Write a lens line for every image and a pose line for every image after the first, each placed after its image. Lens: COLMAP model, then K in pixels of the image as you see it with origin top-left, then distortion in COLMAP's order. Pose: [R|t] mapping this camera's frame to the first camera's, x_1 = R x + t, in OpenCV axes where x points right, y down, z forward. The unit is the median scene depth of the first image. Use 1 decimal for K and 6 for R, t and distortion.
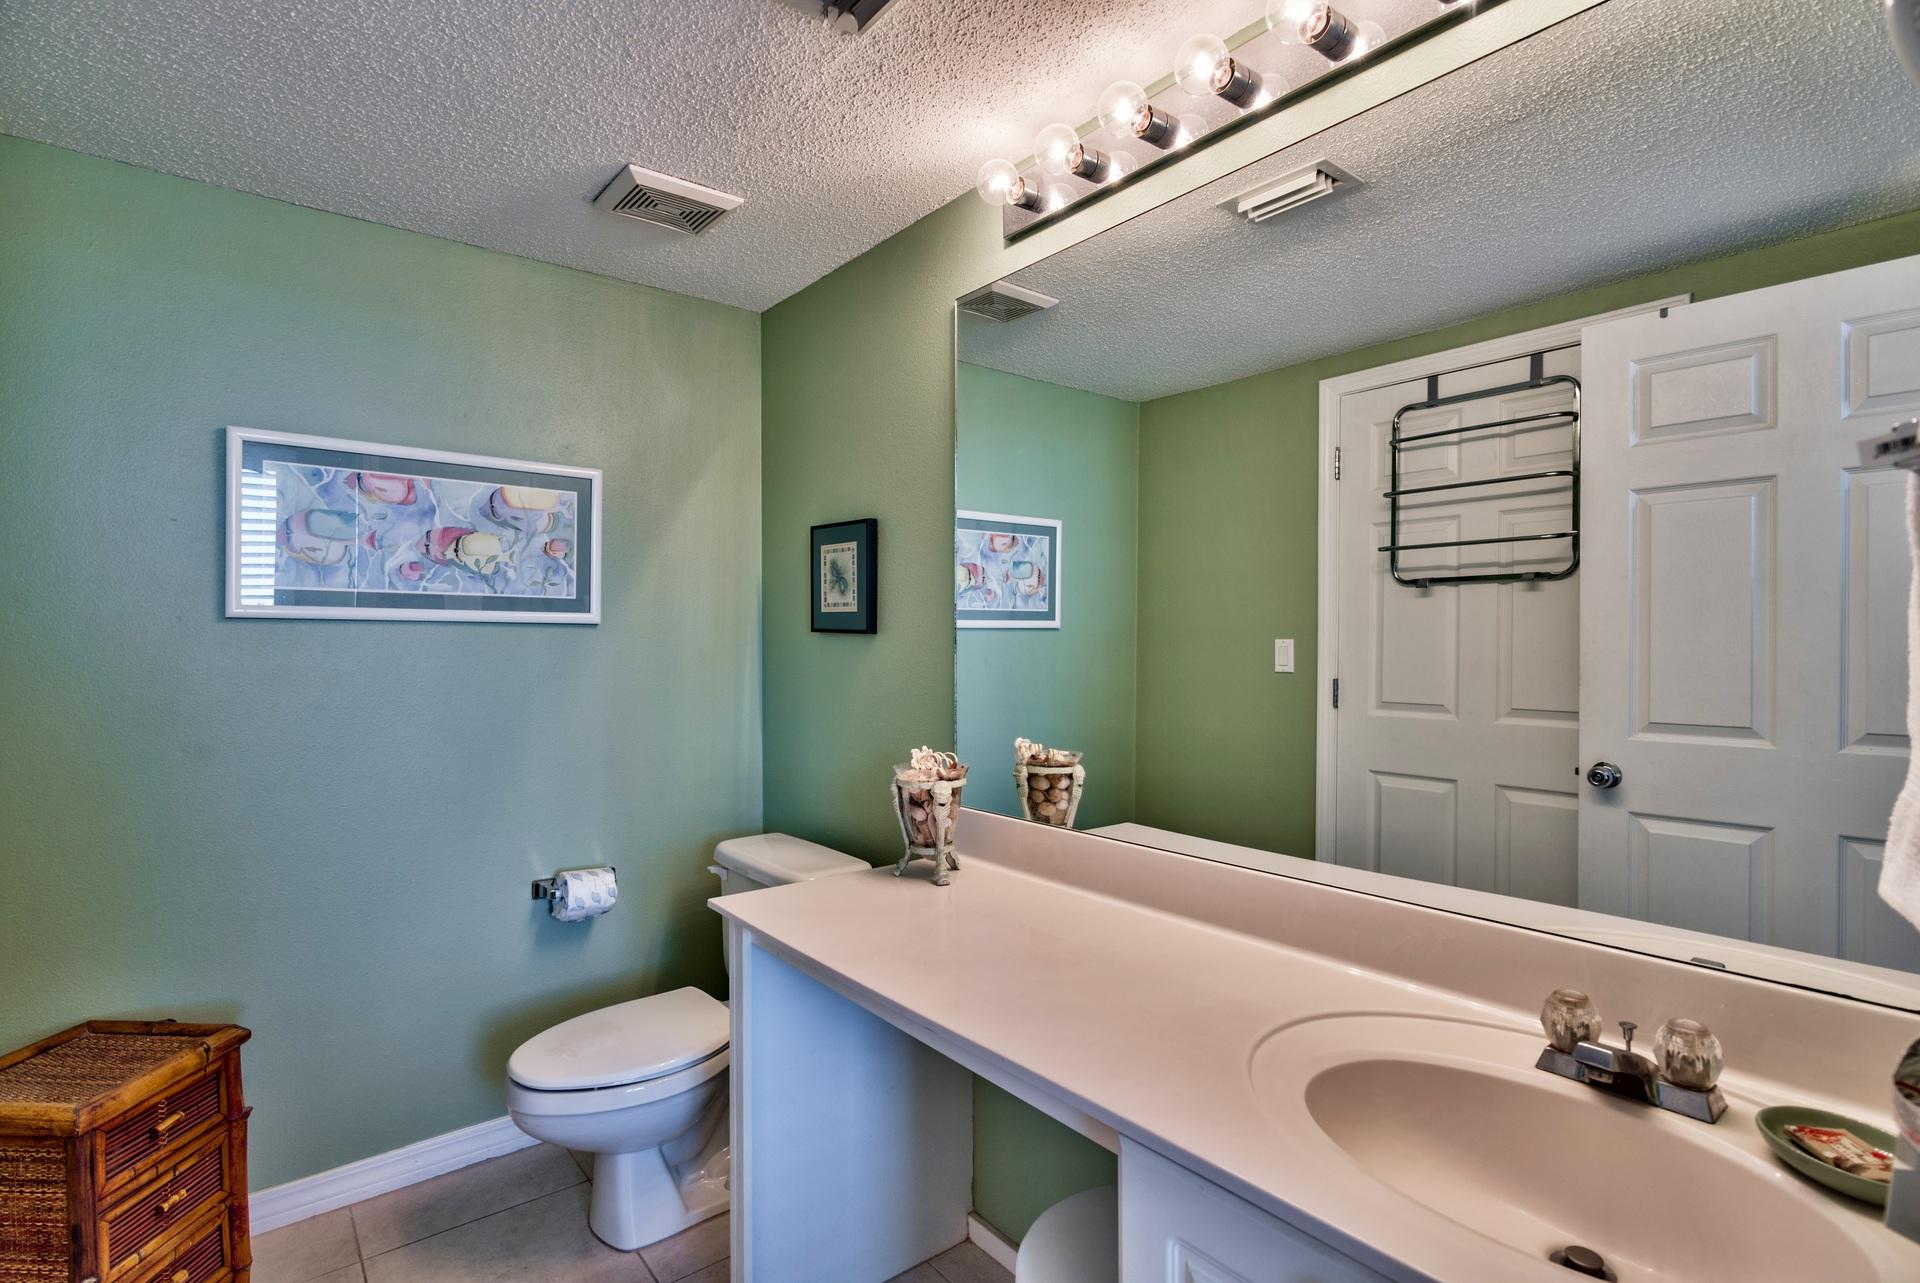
lens RADIAL K [[919.0, 0, 964.6], [0, 919.0, 640.4], [0, 0, 1]] dist [0.003133, 0.003044]
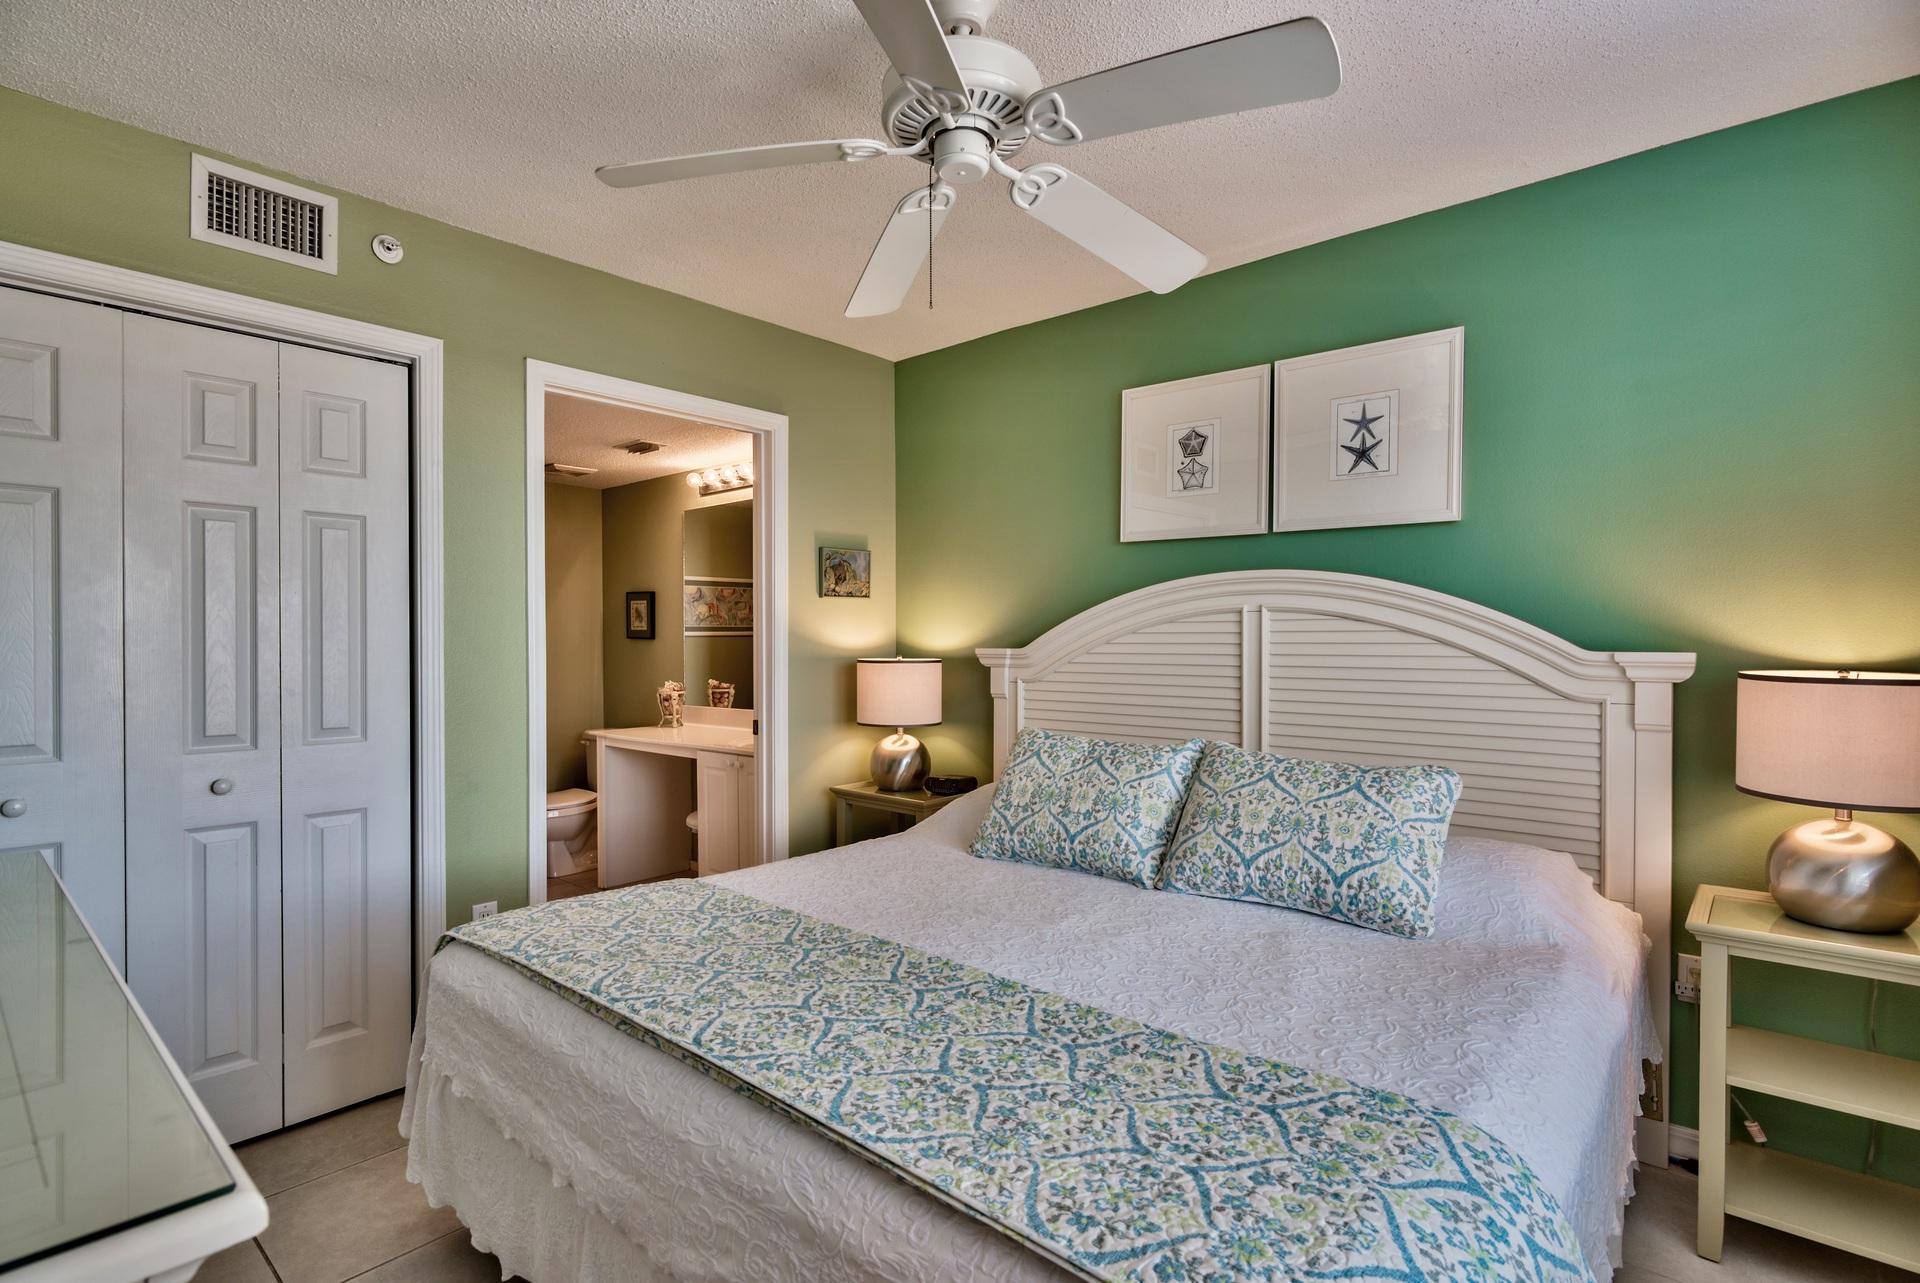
lens RADIAL K [[919.0, 0, 951.5], [0, 919.0, 650.4], [0, 0, 1]] dist [0.003133, 0.003044]
pose [[0.985011, -0.008990, 0.172256, 0.290910], [0.006844, 0.999891, 0.013052, -0.005983], [-0.172354, -0.011677, 0.984966, -1.725623]]
